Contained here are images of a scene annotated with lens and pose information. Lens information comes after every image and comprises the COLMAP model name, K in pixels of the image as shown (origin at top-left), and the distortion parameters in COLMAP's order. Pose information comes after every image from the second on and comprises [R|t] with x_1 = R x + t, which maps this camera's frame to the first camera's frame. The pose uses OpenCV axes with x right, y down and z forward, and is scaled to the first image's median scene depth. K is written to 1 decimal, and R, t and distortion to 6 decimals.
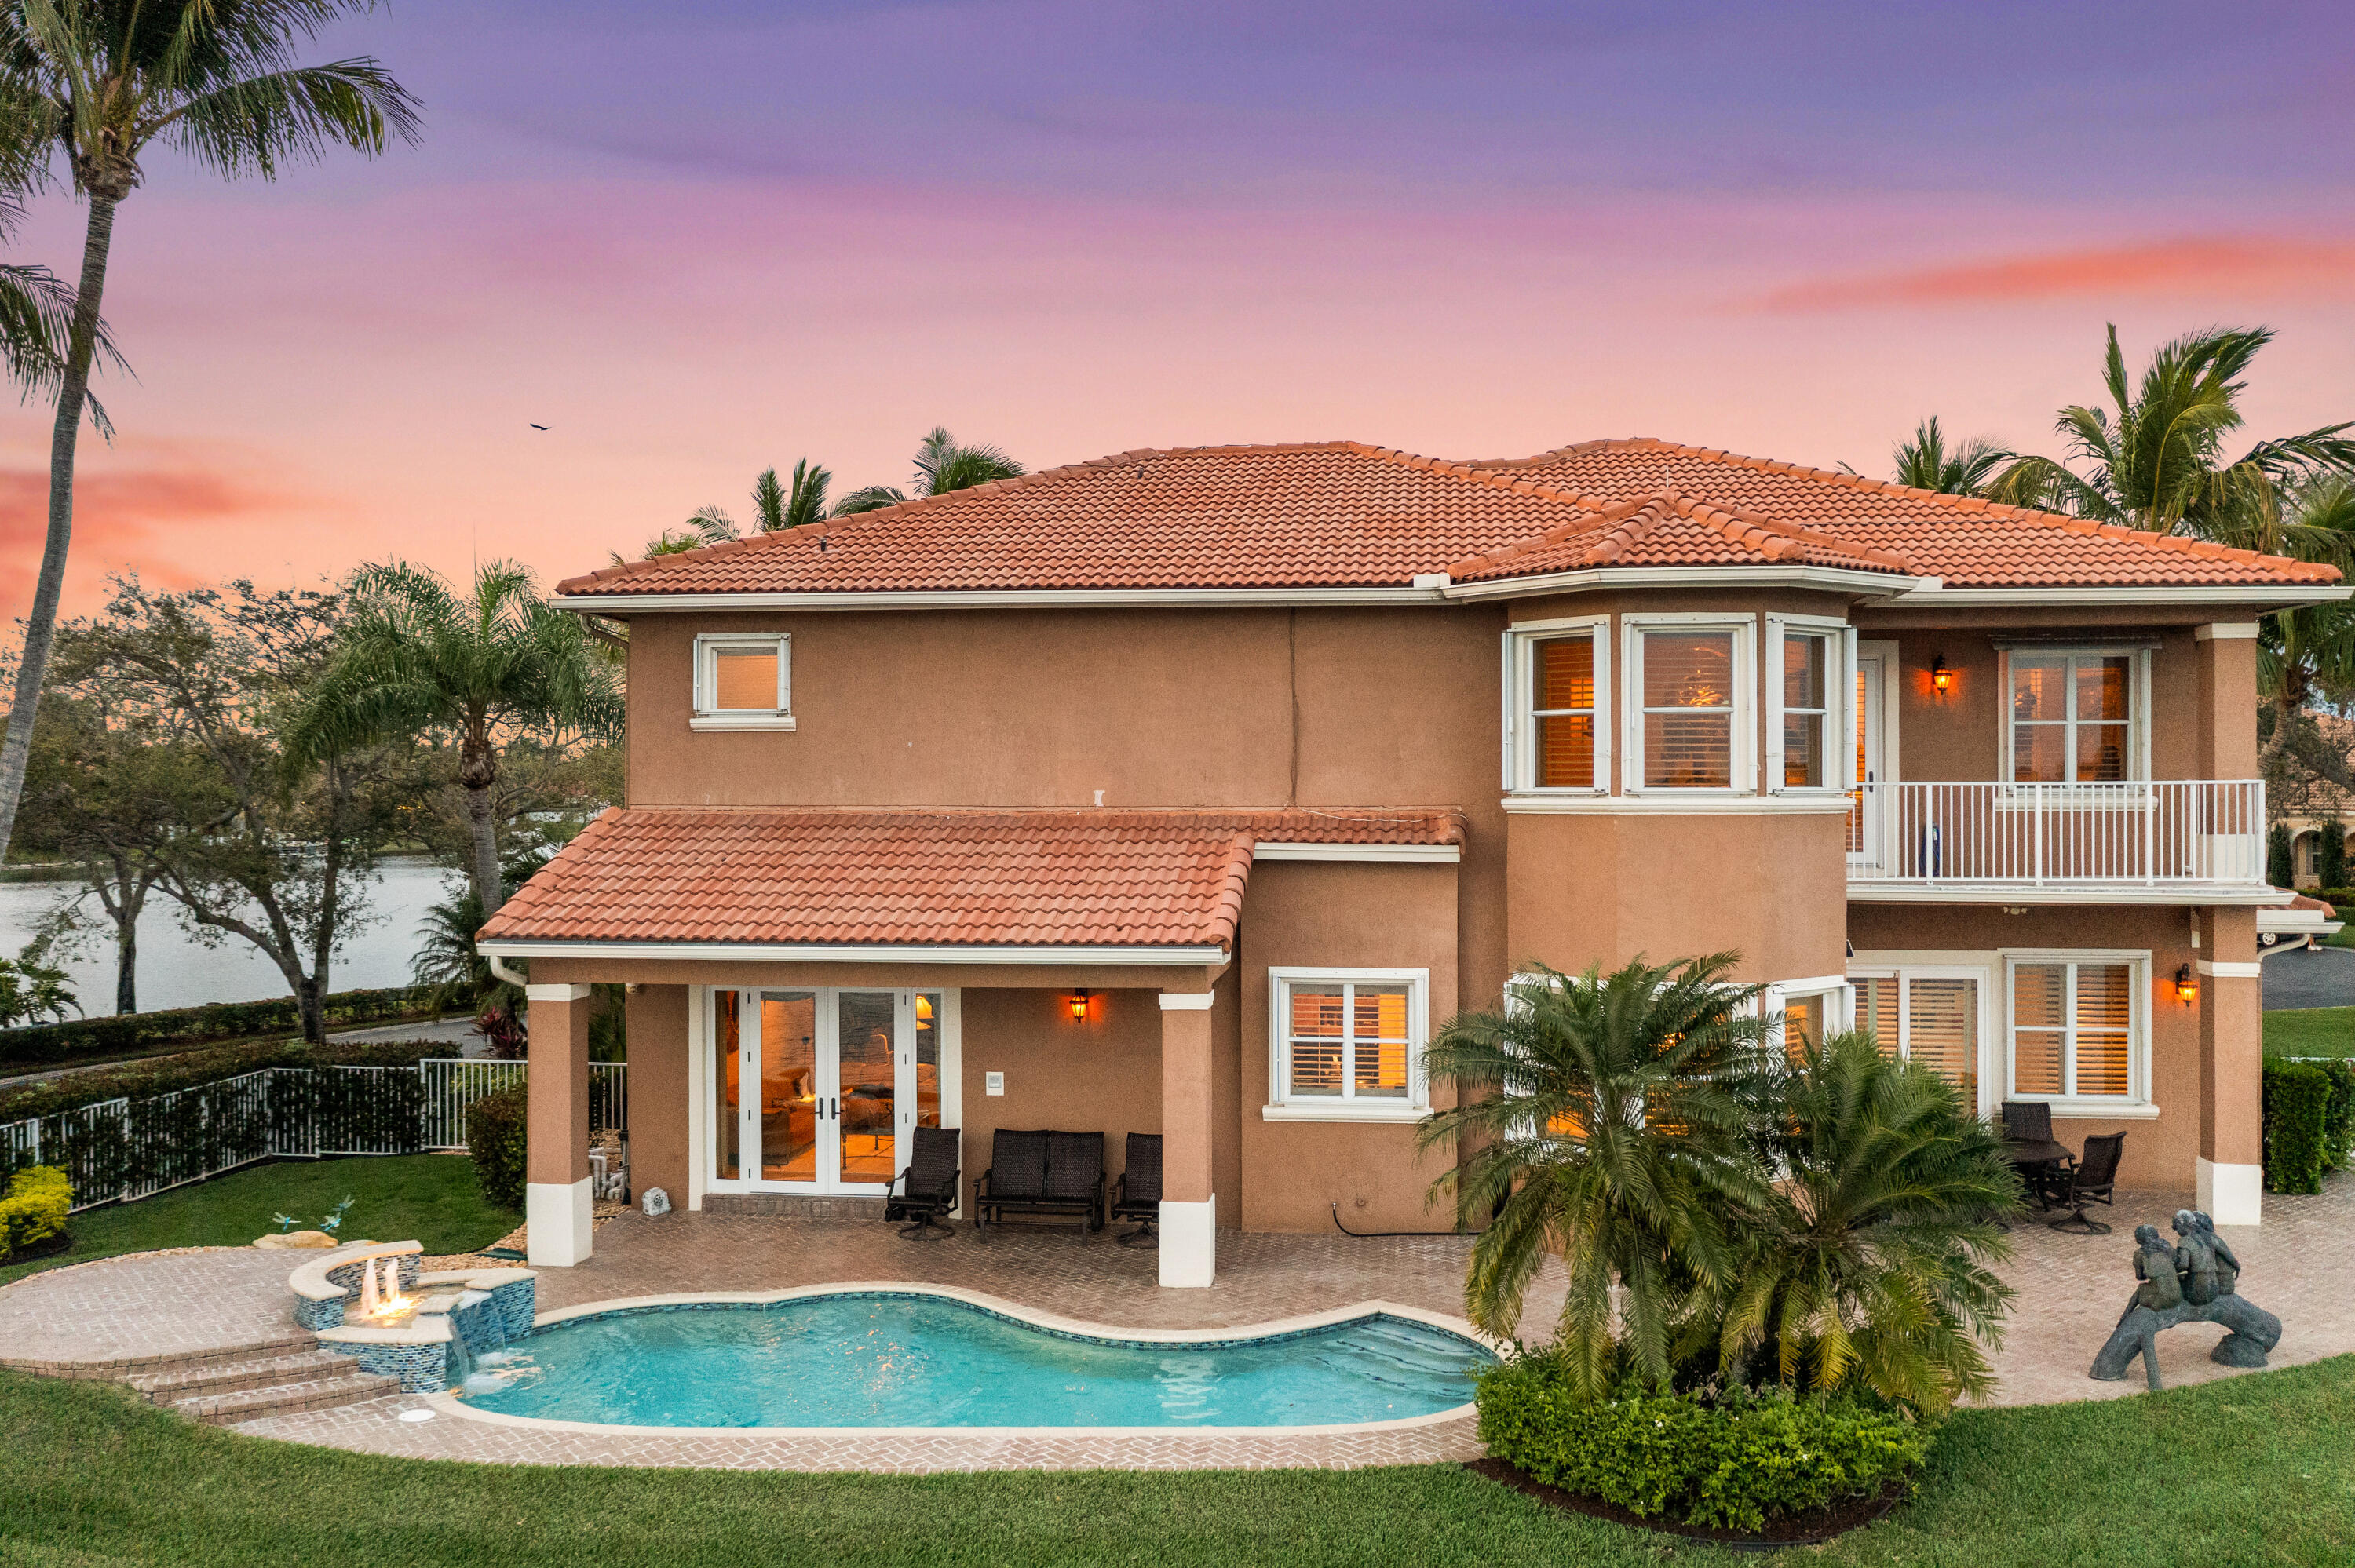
lens RADIAL K [[1949.9, 0, 1177.5], [0, 1949.9, 784.0], [0, 0, 1]] dist [-0.016330, -0.001848]
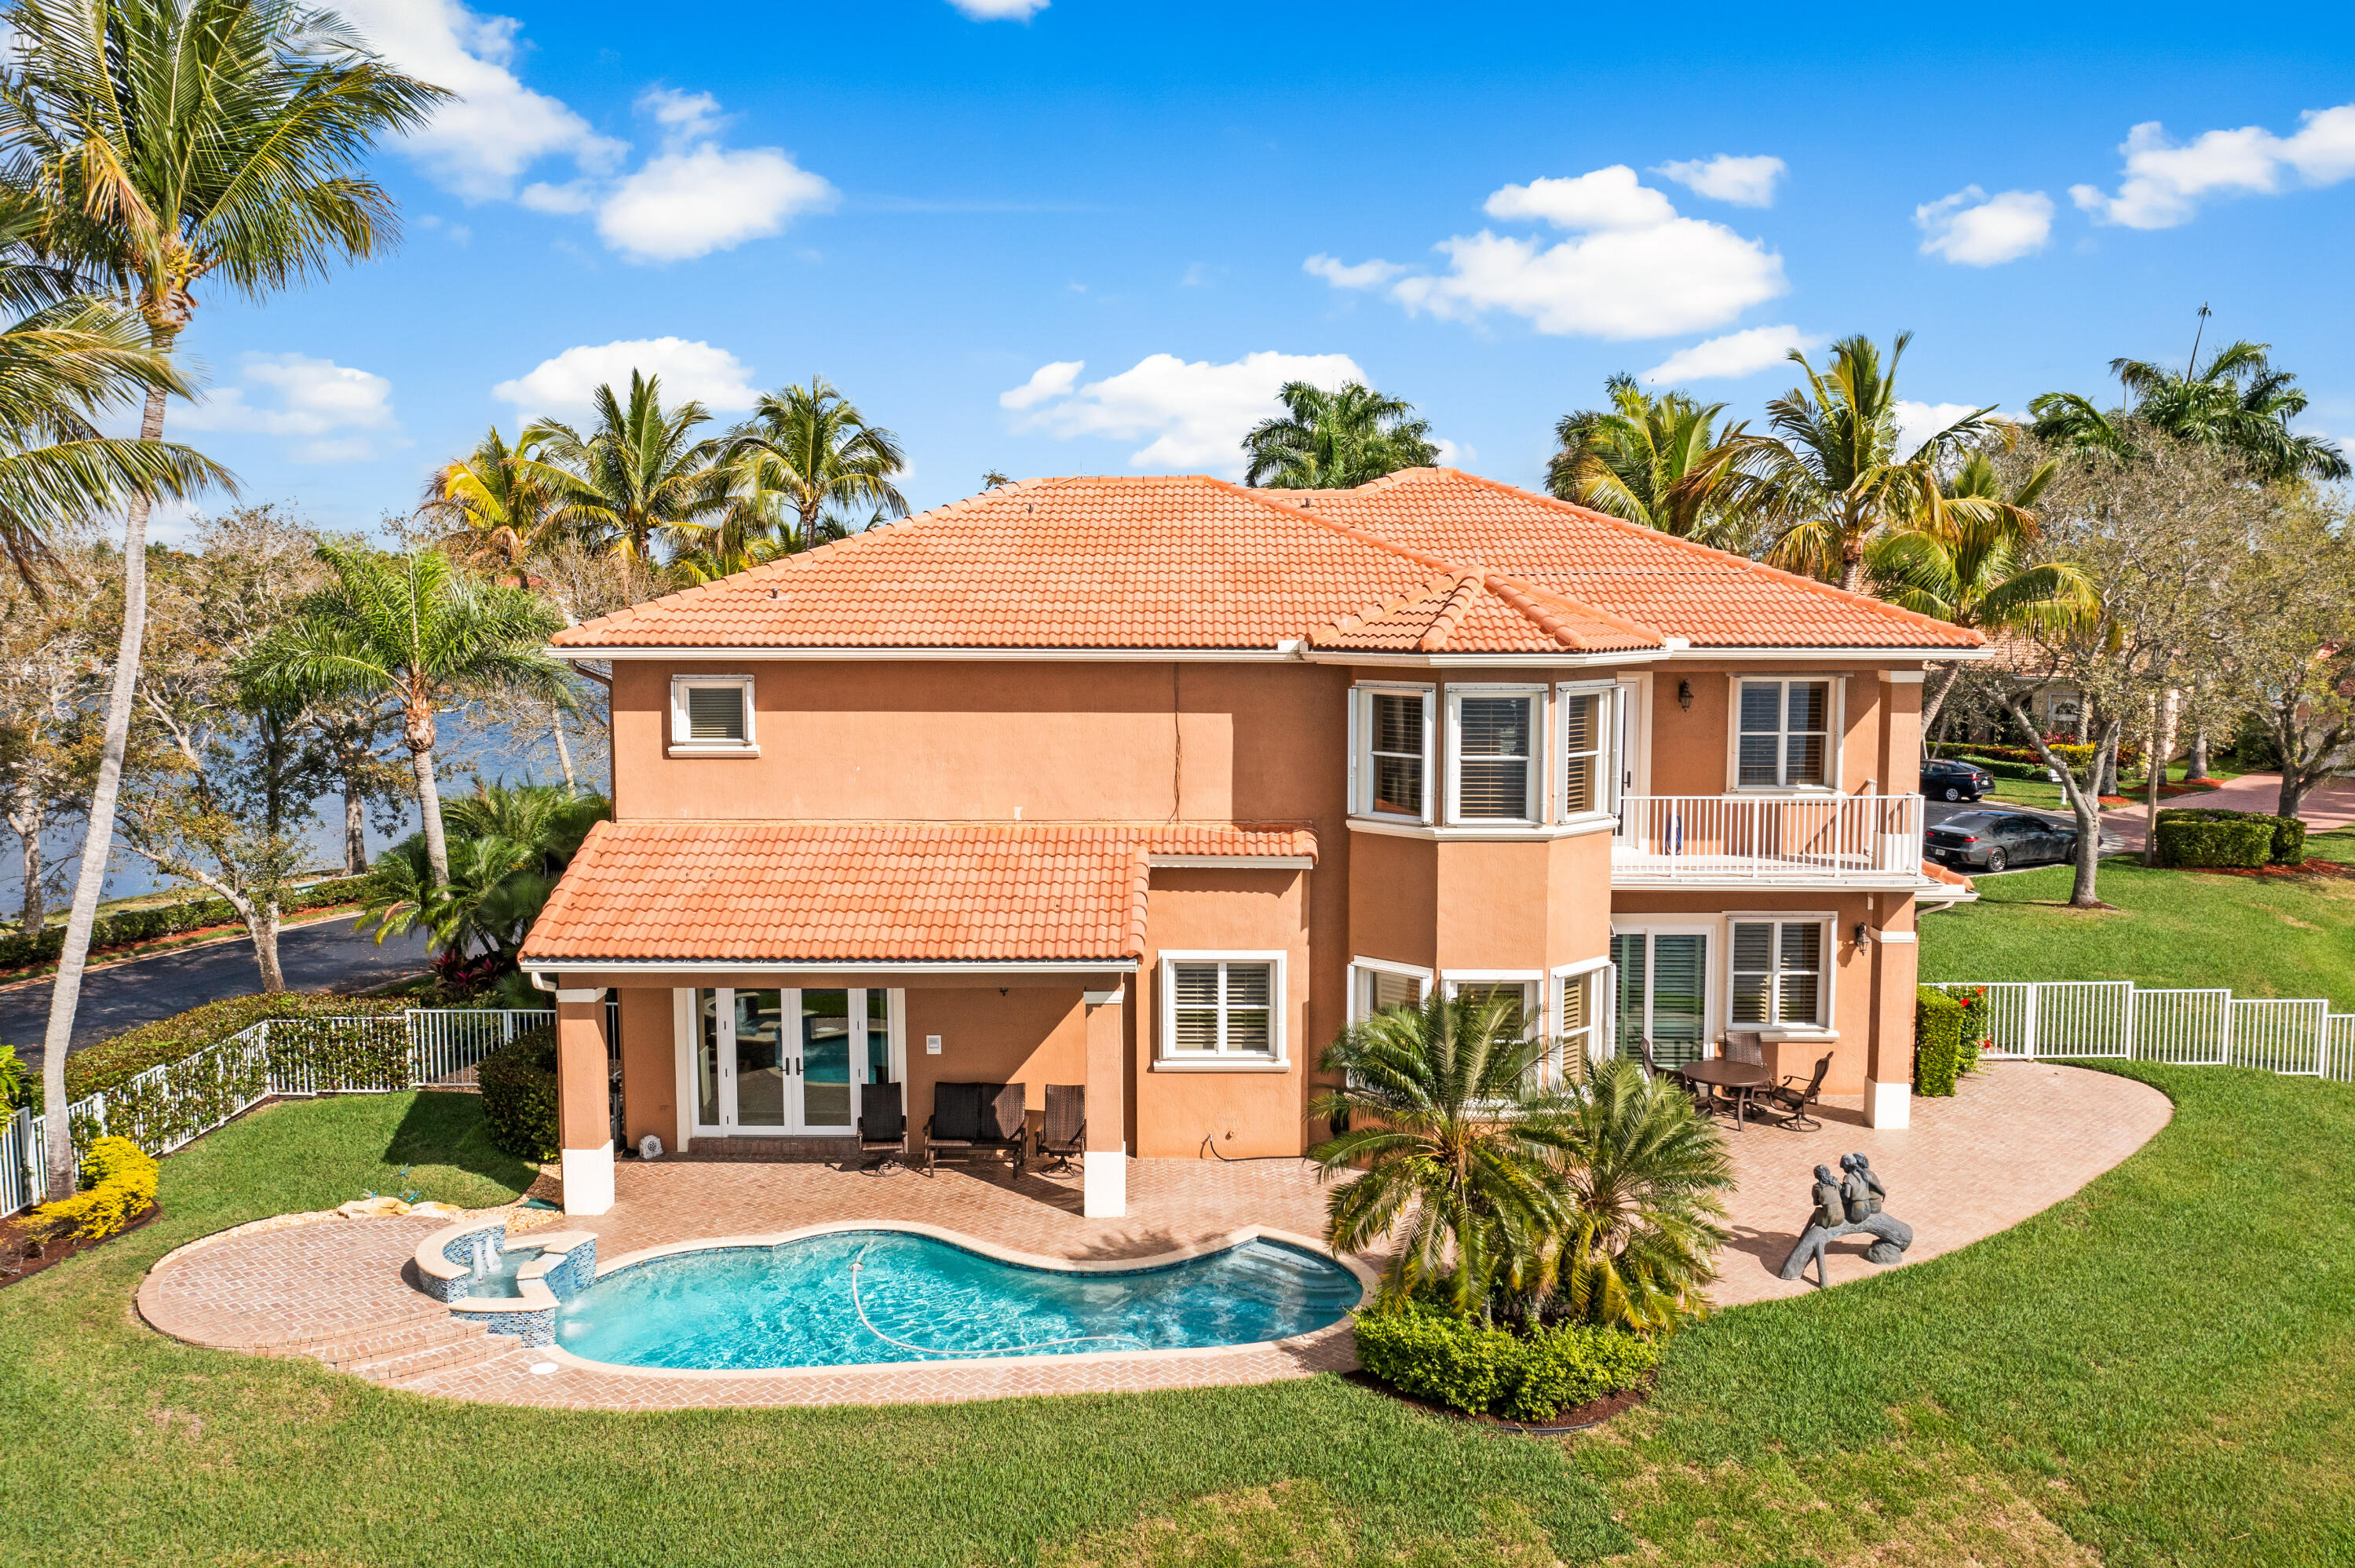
lens RADIAL K [[1885.0, 0, 1177.5], [0, 1885.0, 784.0], [0, 0, 1]] dist [-0.013579, -0.001782]
pose [[0.992874, -0.011567, 0.118605, -0.086046], [-0.001209, 0.994249, 0.107091, -0.146496], [-0.119162, -0.106471, 0.987150, -0.183590]]
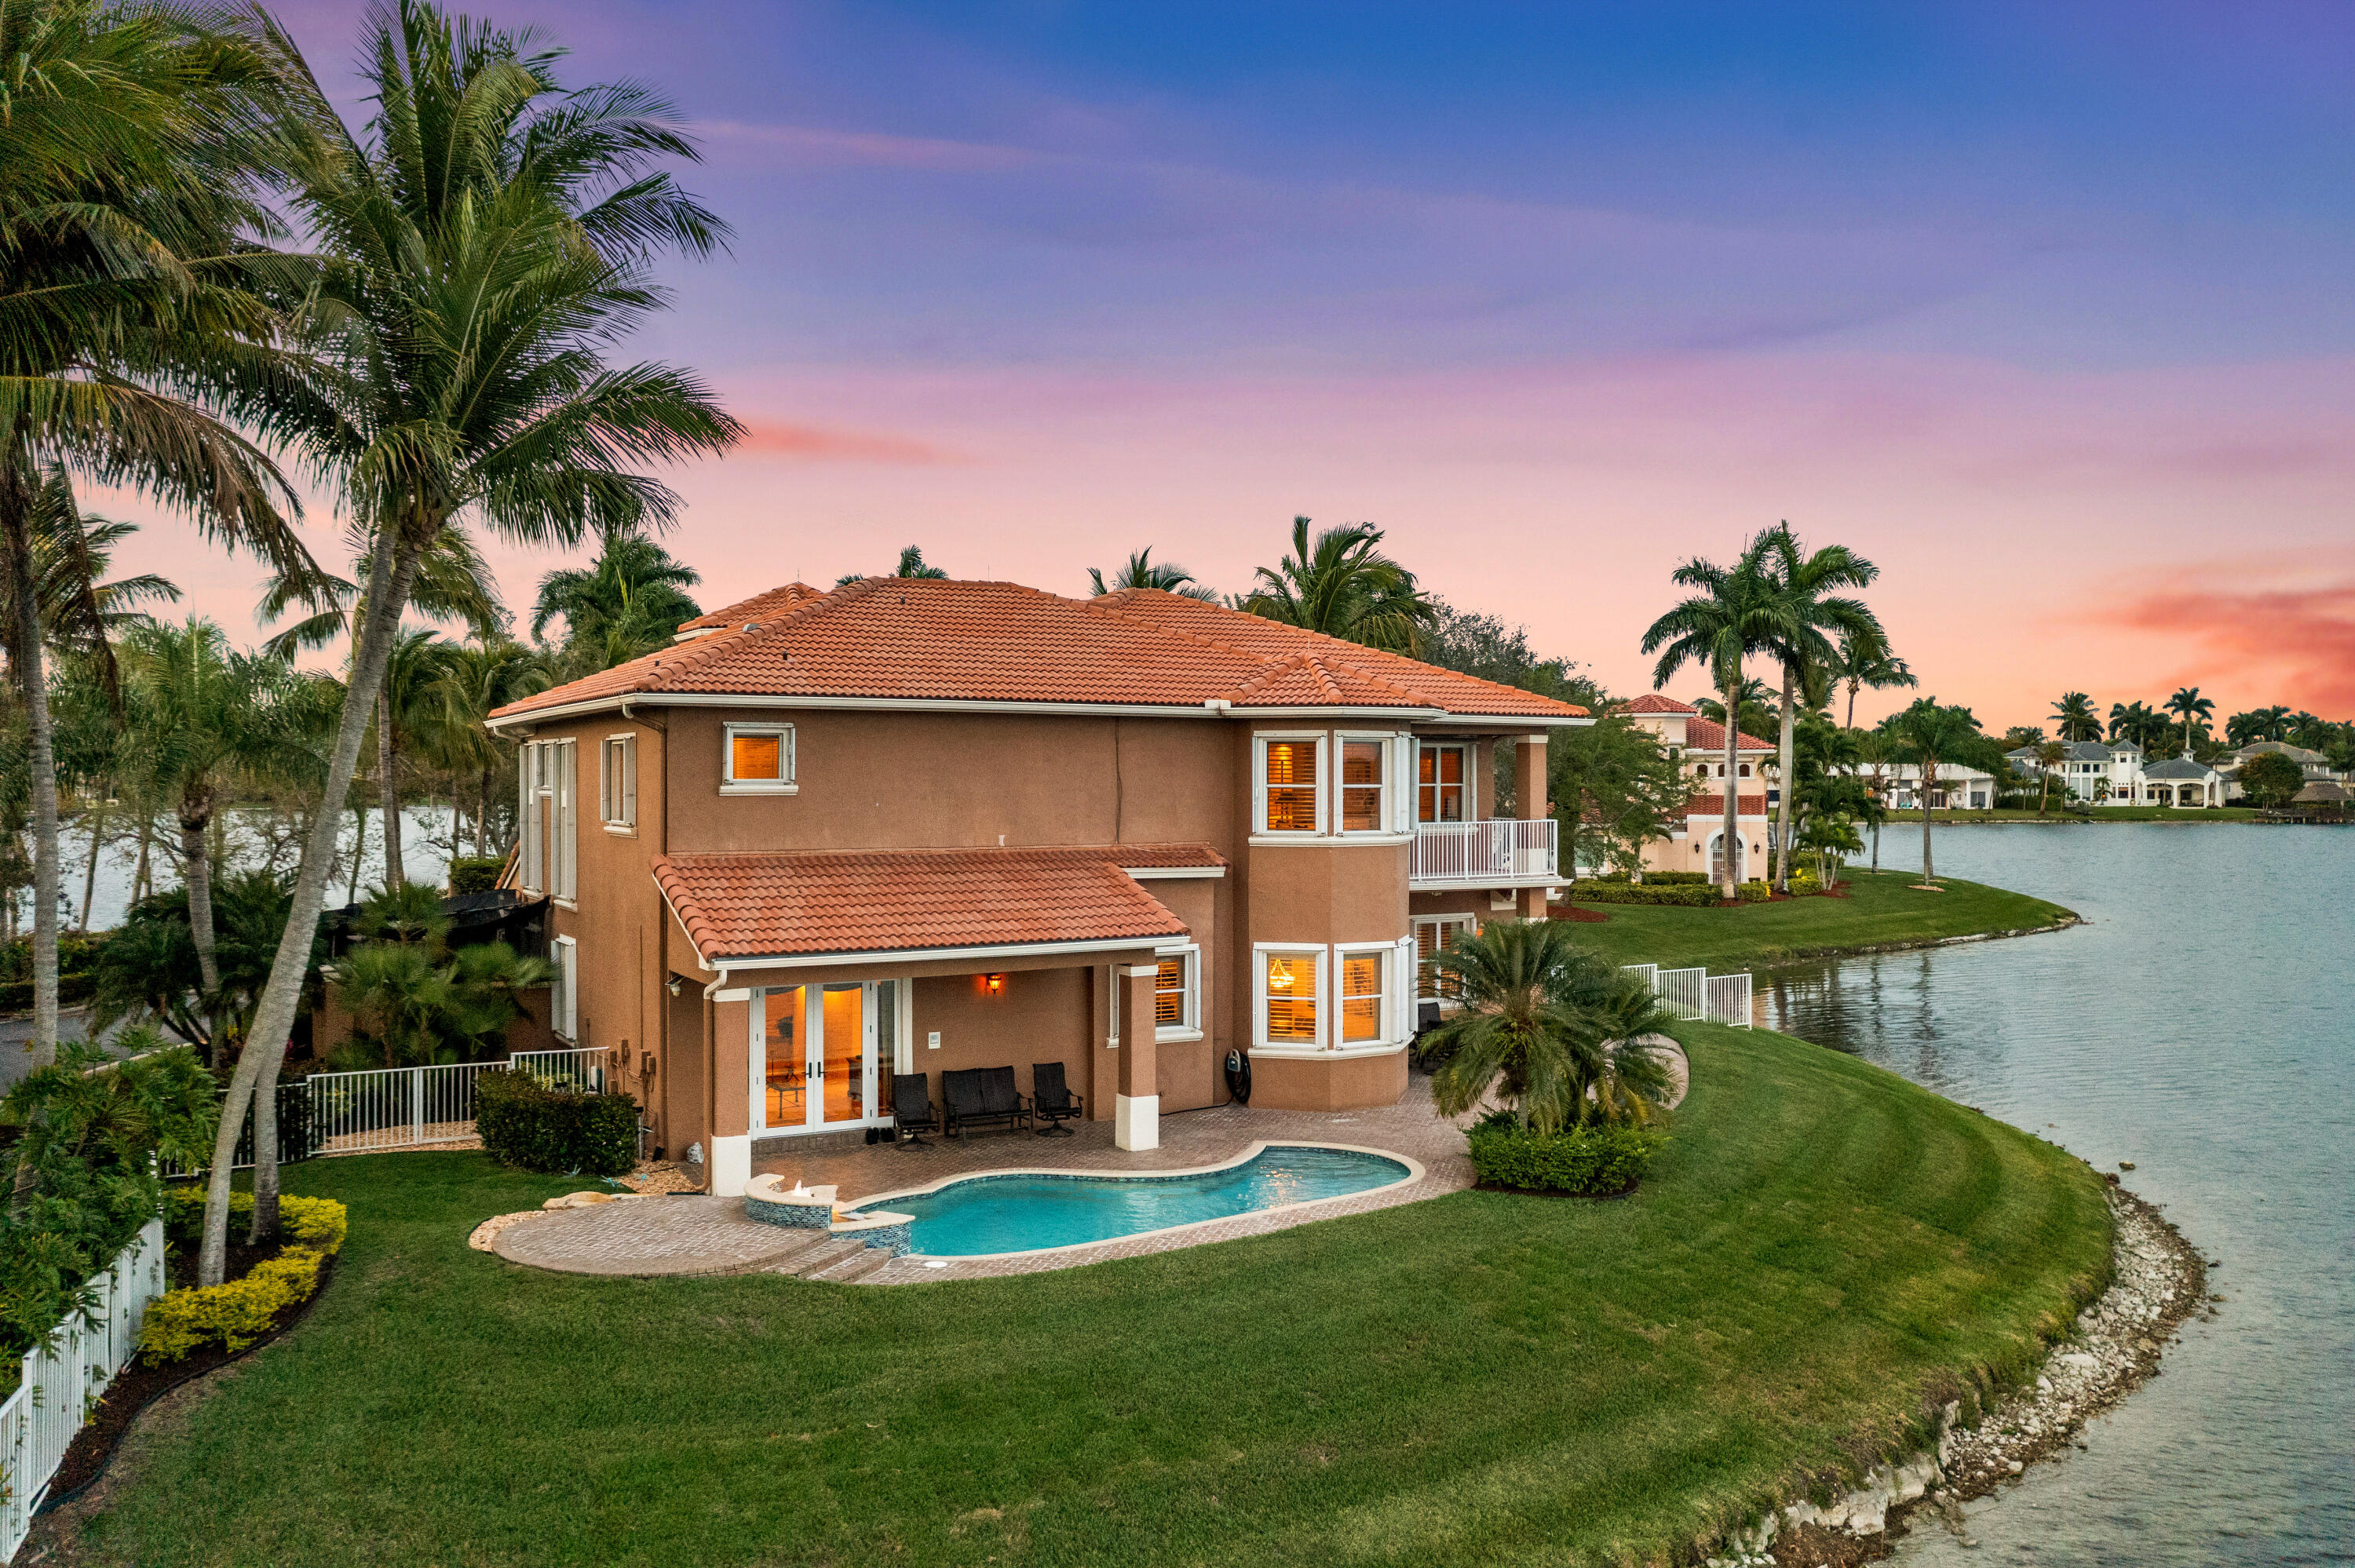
lens RADIAL K [[1849.4, 0, 1177.5], [0, 1849.4, 784.0], [0, 0, 1]] dist [-0.012726, -0.005019]
pose [[0.794916, -0.001657, 0.606718, -0.834288], [-0.003208, 0.999971, 0.006934, -0.048694], [-0.606711, -0.007458, 0.794887, -0.204412]]
